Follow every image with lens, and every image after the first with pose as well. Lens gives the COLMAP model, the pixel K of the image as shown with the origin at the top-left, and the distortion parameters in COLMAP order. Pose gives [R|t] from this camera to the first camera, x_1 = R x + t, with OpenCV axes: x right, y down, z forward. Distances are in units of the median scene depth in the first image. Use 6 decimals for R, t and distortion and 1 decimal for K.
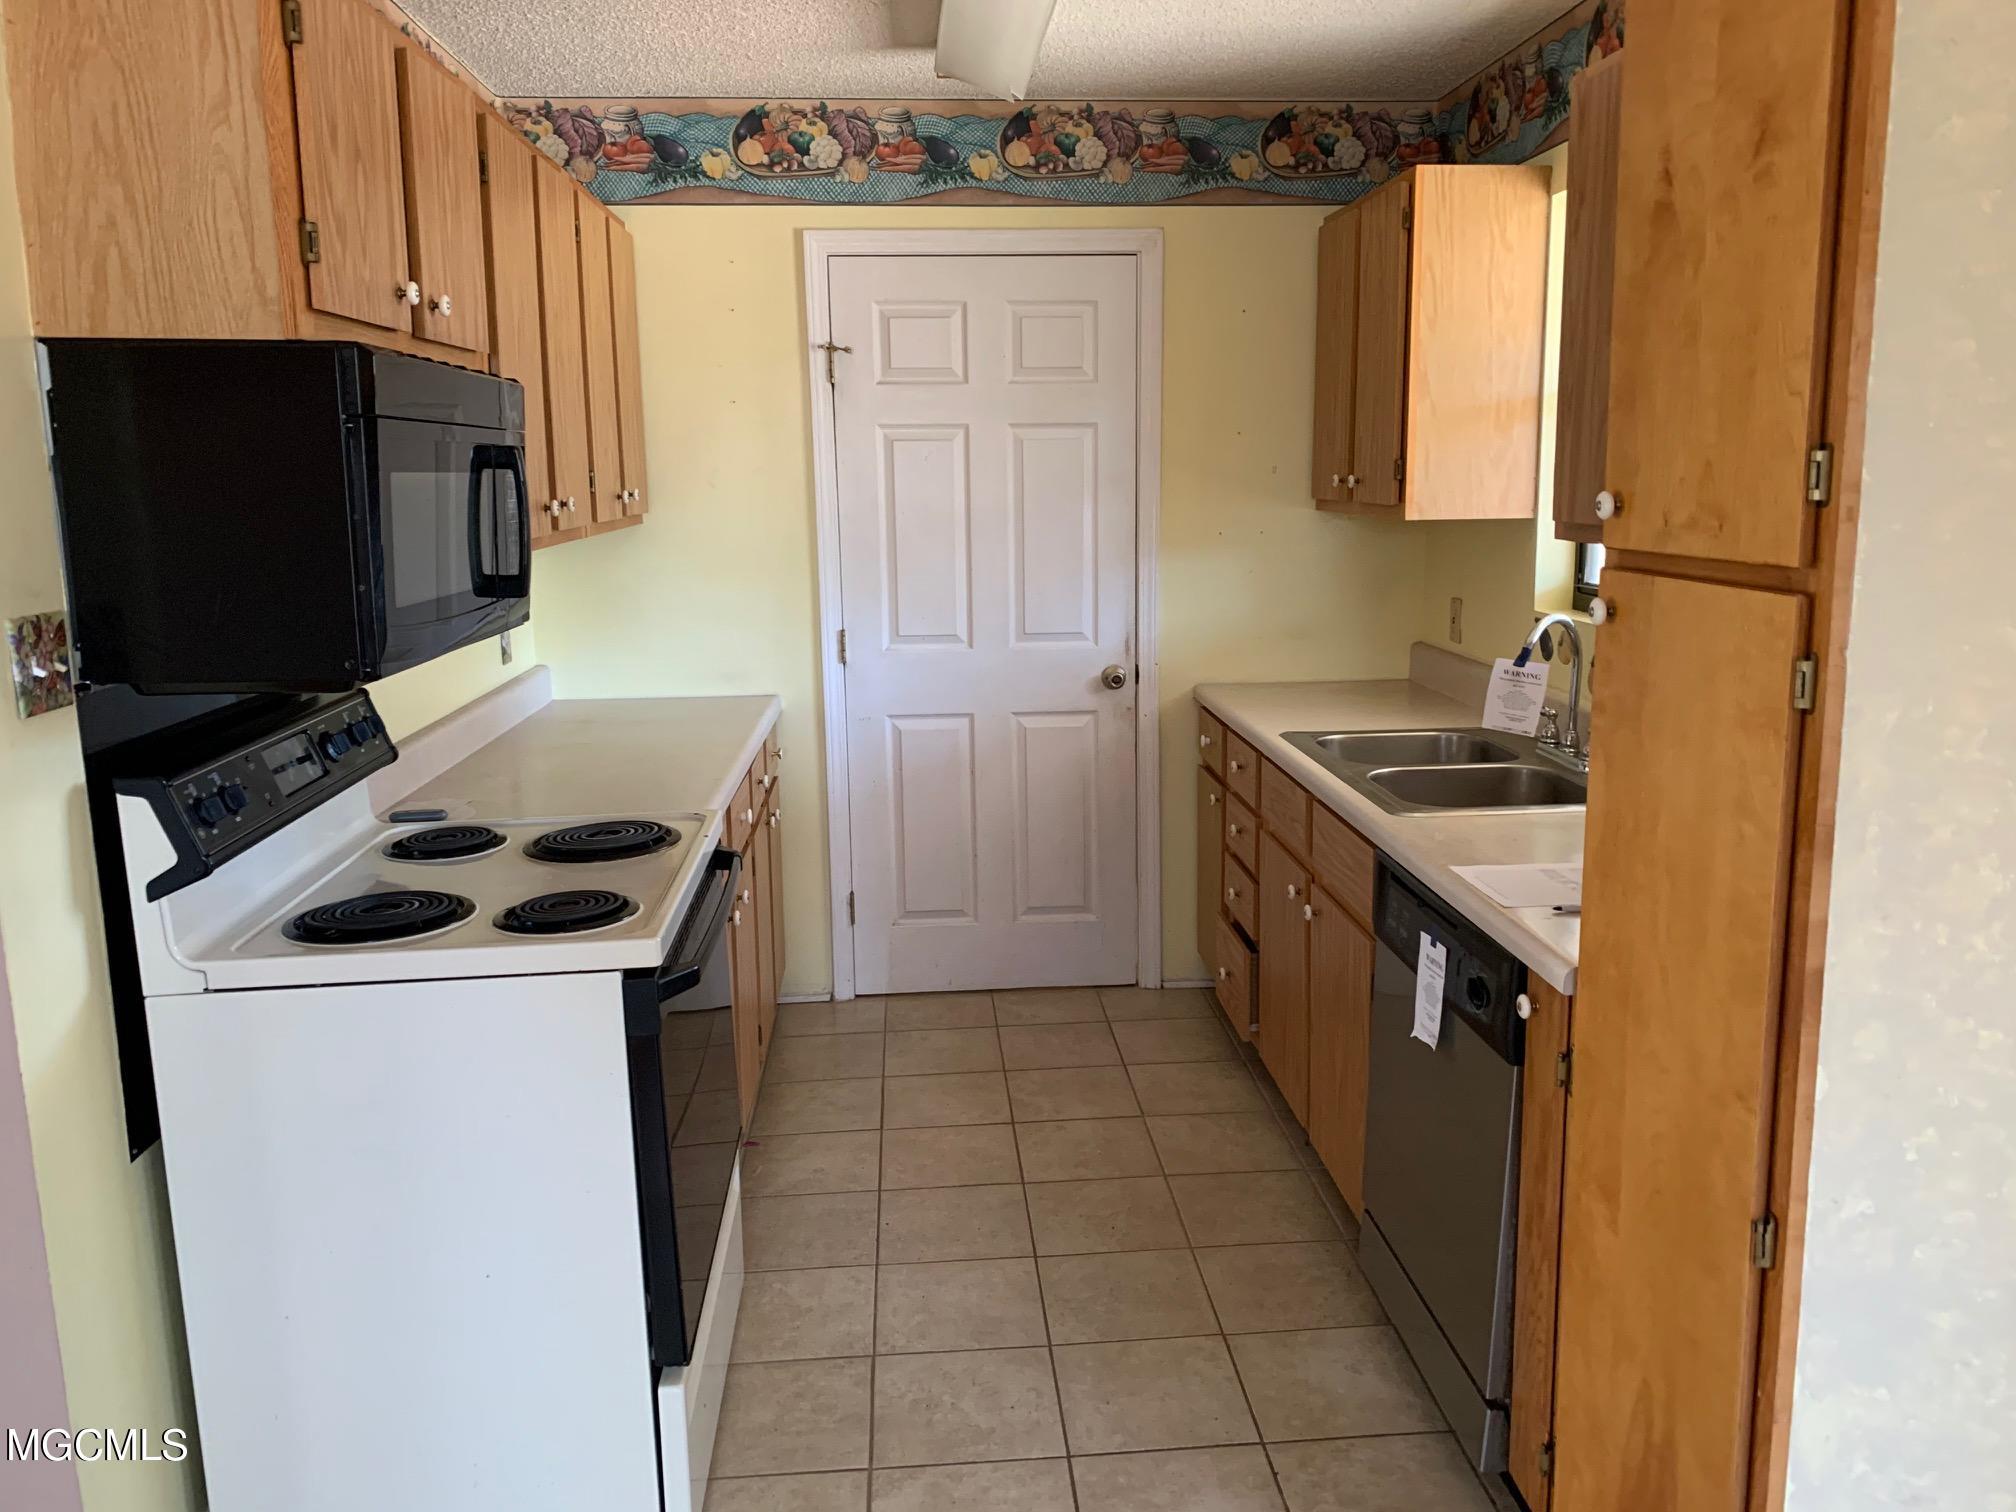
lens RADIAL K [[1605.8, 0, 1008.8], [0, 1605.8, 762.0], [0, 0, 1]] dist [0.049286, -0.017052]
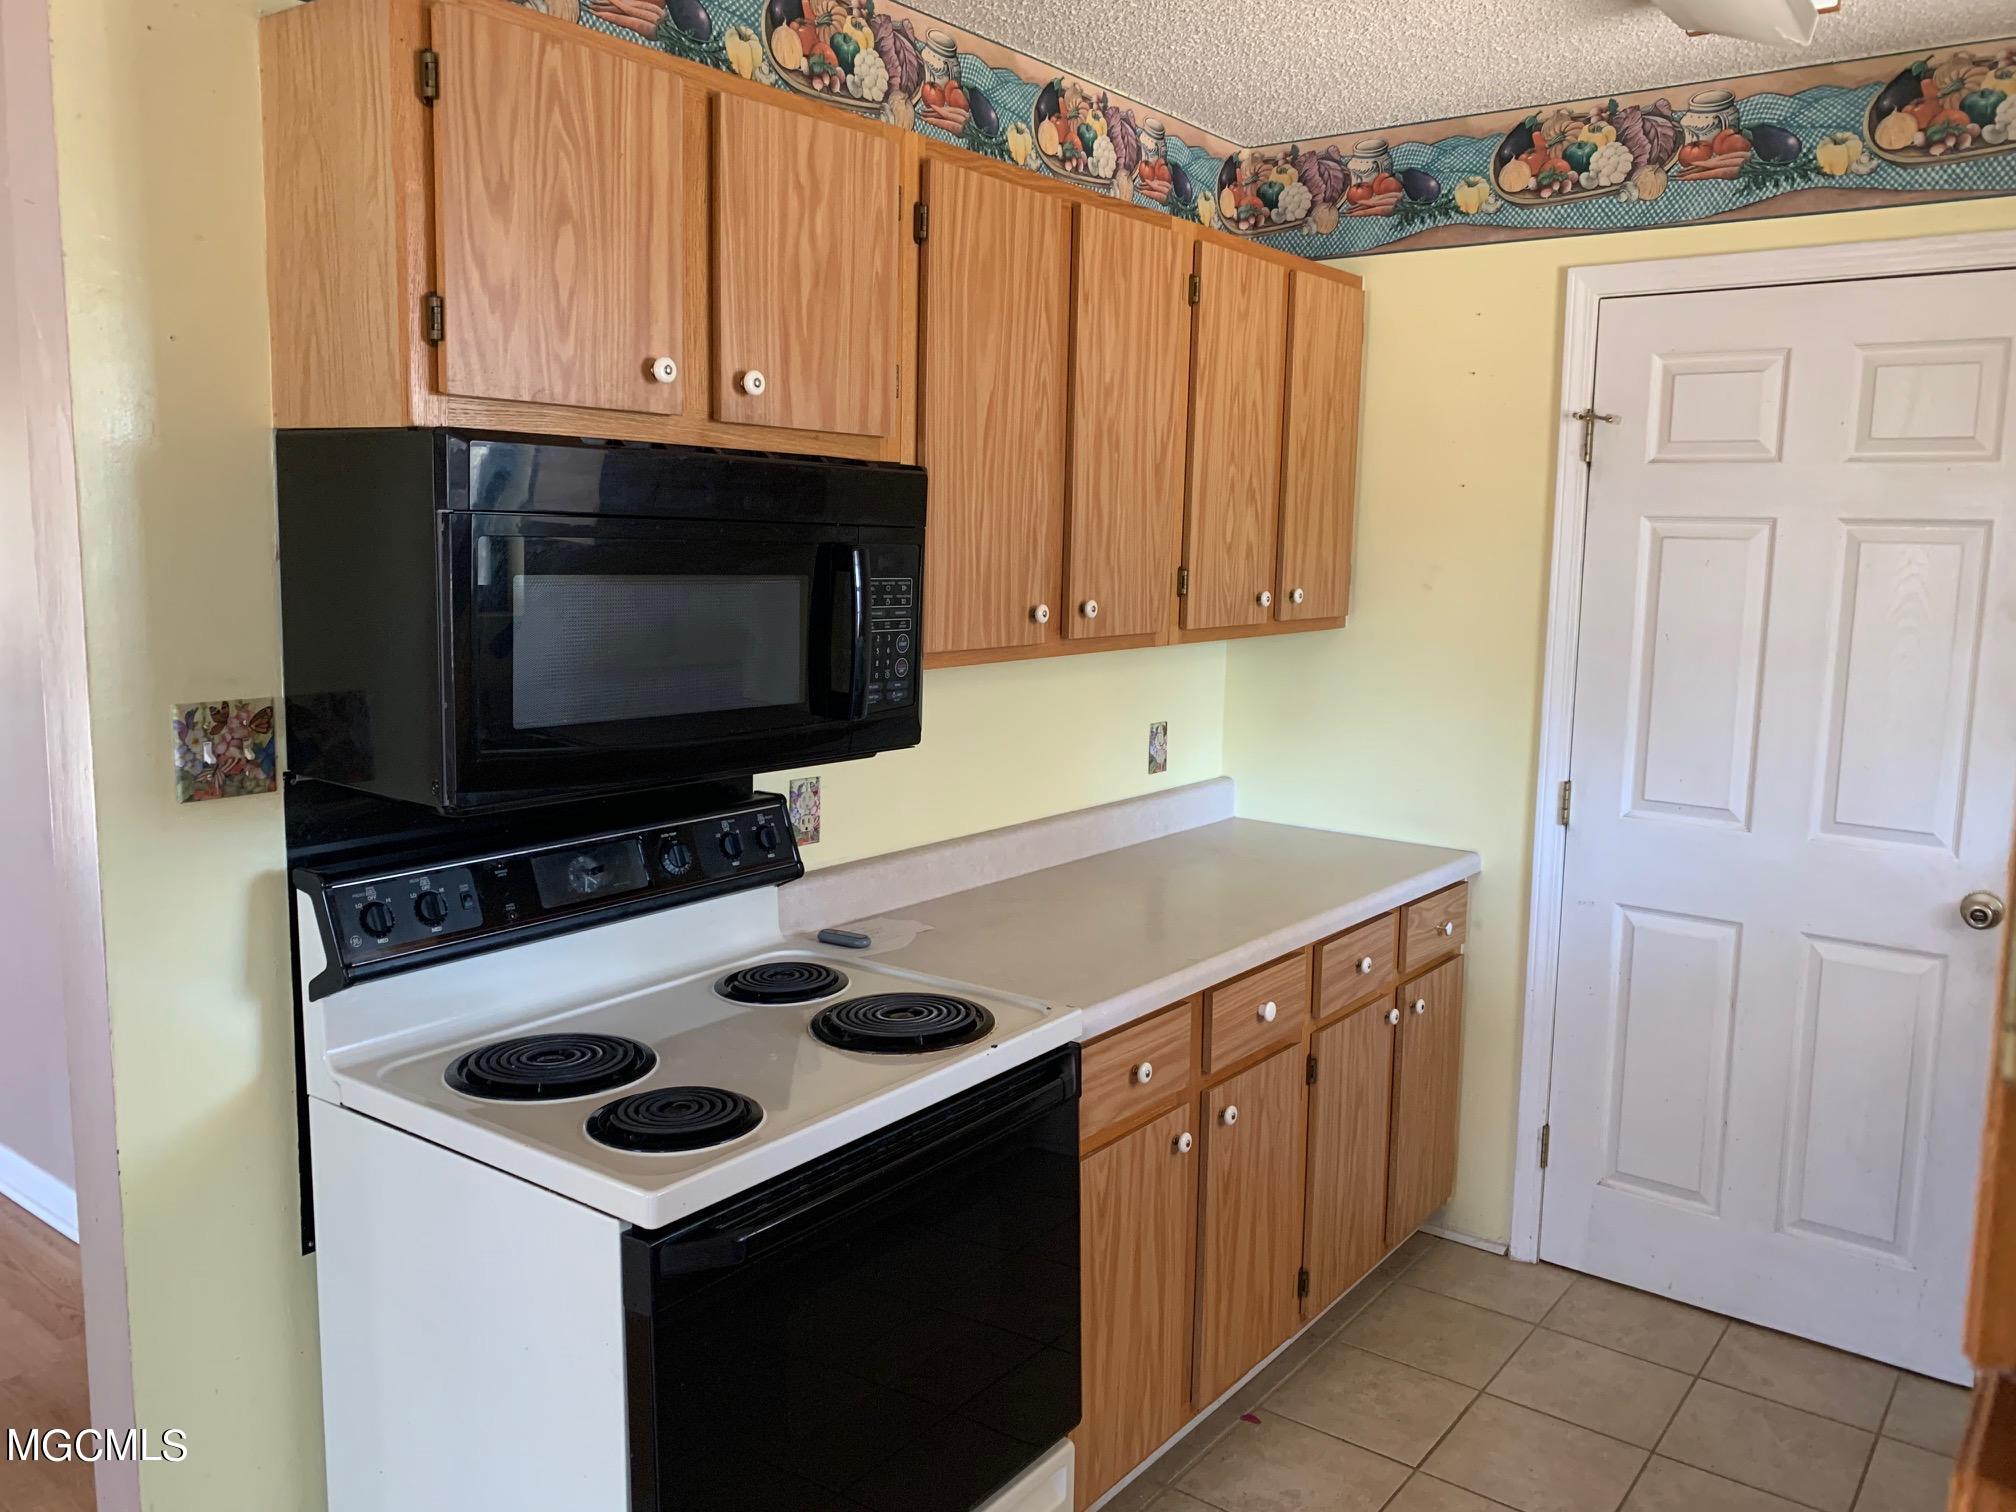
lens RADIAL K [[1605.8, 0, 997.1], [0, 1605.8, 744.1], [0, 0, 1]] dist [0.049286, -0.017052]
pose [[0.757581, 0.118798, -0.641839, 0.191796], [-0.151360, 0.988469, 0.004301, -0.066026], [0.634950, 0.093890, 0.766827, 0.253684]]
